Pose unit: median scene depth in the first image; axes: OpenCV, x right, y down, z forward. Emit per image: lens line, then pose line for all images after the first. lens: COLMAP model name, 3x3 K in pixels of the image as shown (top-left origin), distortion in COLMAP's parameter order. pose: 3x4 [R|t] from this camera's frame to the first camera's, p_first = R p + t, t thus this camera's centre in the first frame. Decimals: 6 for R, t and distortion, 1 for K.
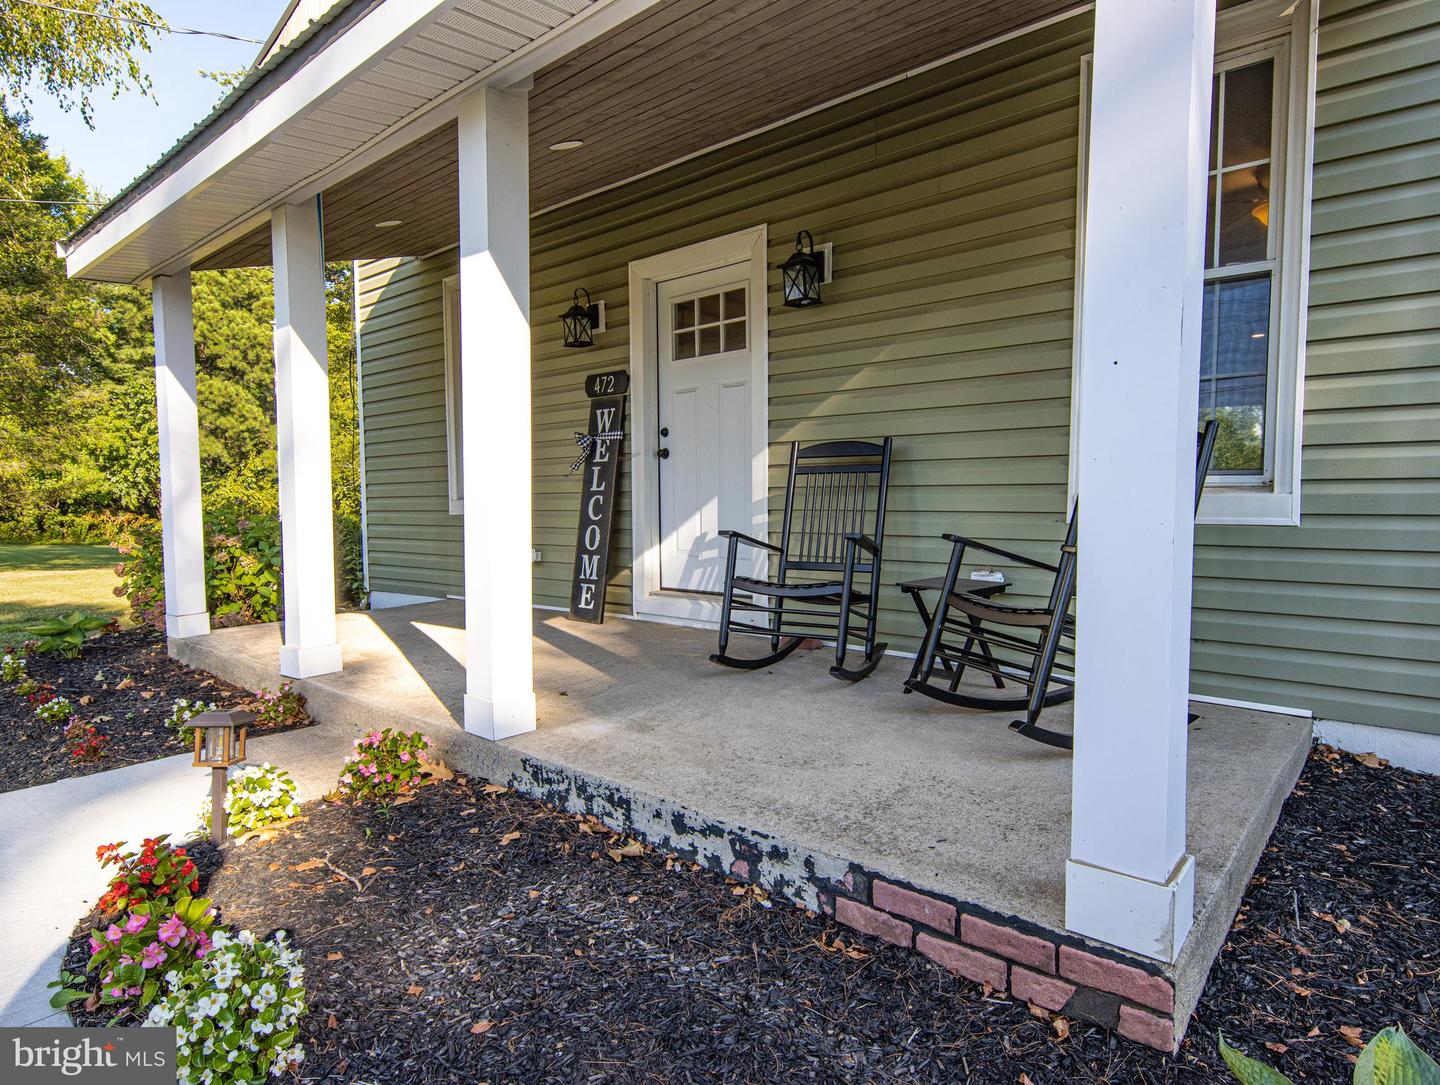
lens RADIAL K [[825.3, 0, 723.8], [0, 825.3, 555.5], [0, 0, 1]] dist [0.012846, -0.010551]
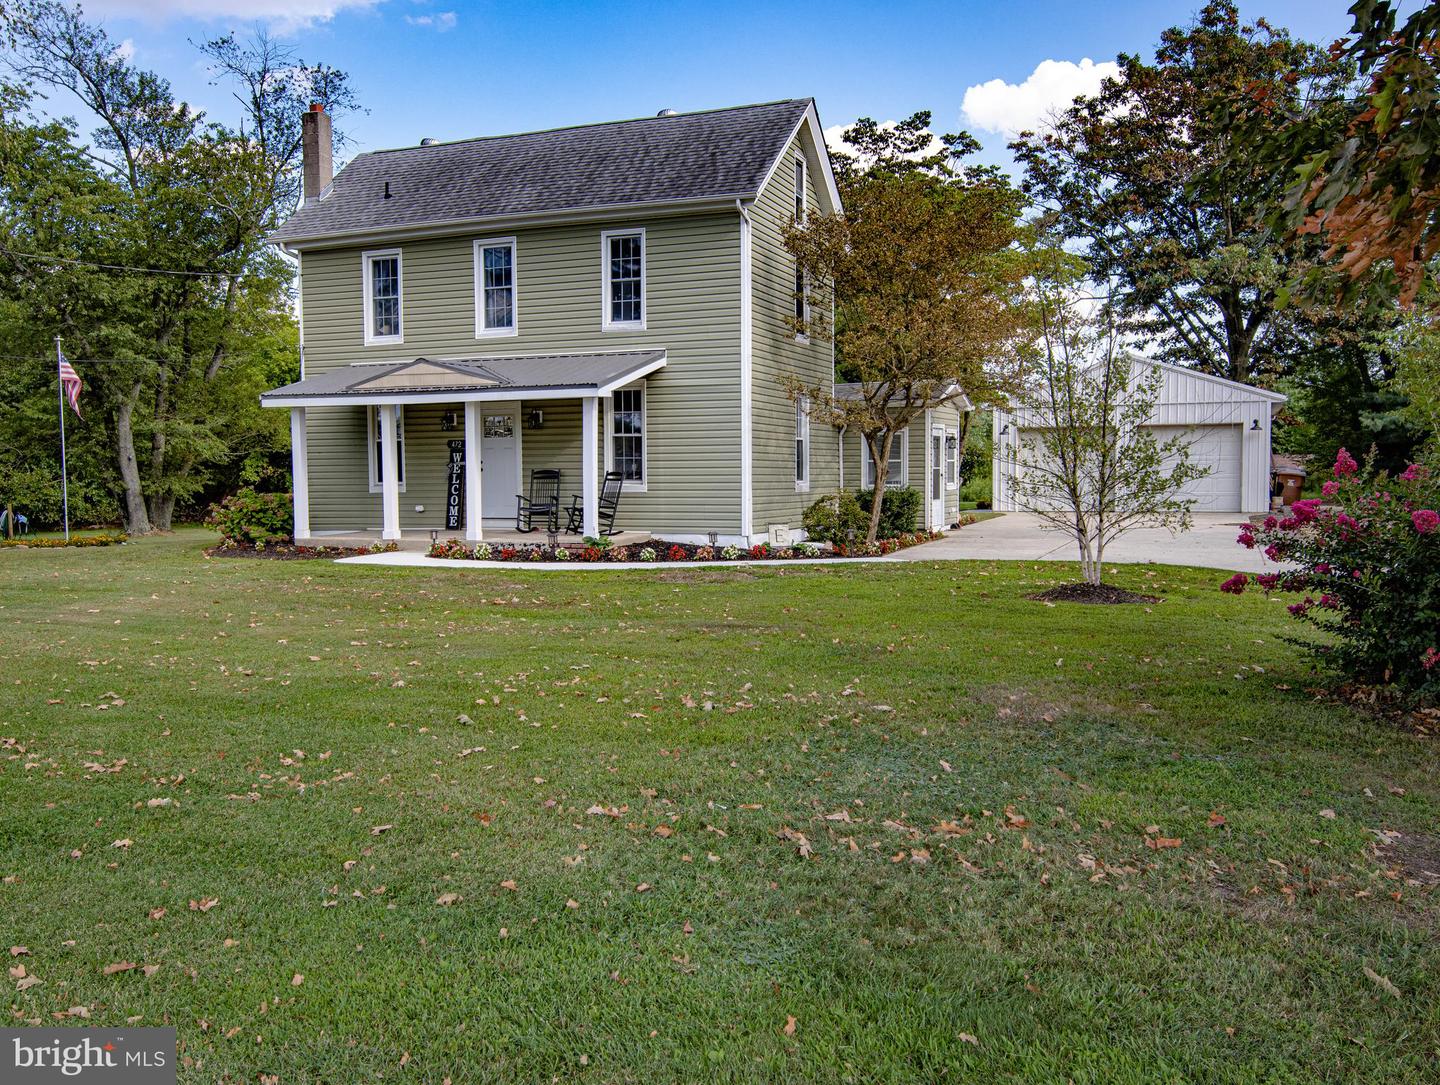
lens RADIAL K [[1114.2, 0, 719.5], [0, 1114.2, 538.4], [0, 0, 1]] dist [-0.004969, 0.000012]
pose [[0.945079, -0.023318, 0.326010, -0.635354], [0.025618, 0.999668, -0.002763, 0.164012], [-0.325837, 0.010963, 0.945362, -3.307227]]
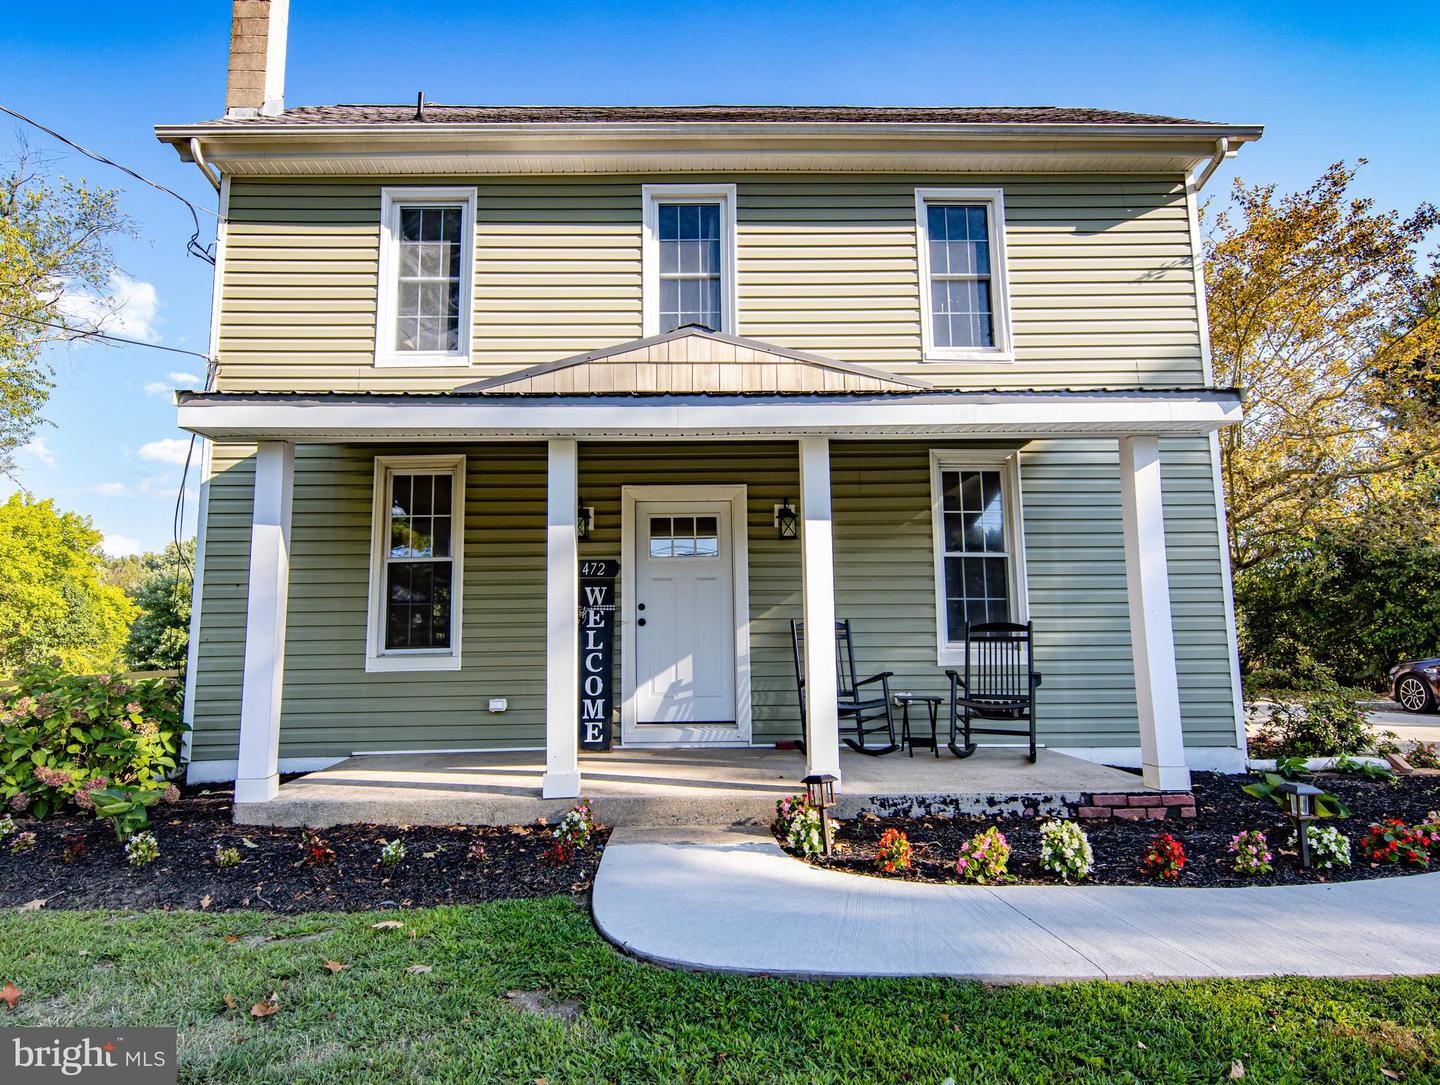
lens RADIAL K [[825.3, 0, 708.4], [0, 825.3, 551.0], [0, 0, 1]] dist [0.012846, -0.010551]
pose [[0.754510, 0.079282, 0.651482, -1.044511], [0.048428, 0.983244, -0.175742, 0.007944], [-0.654499, 0.164149, 0.738028, -0.123170]]
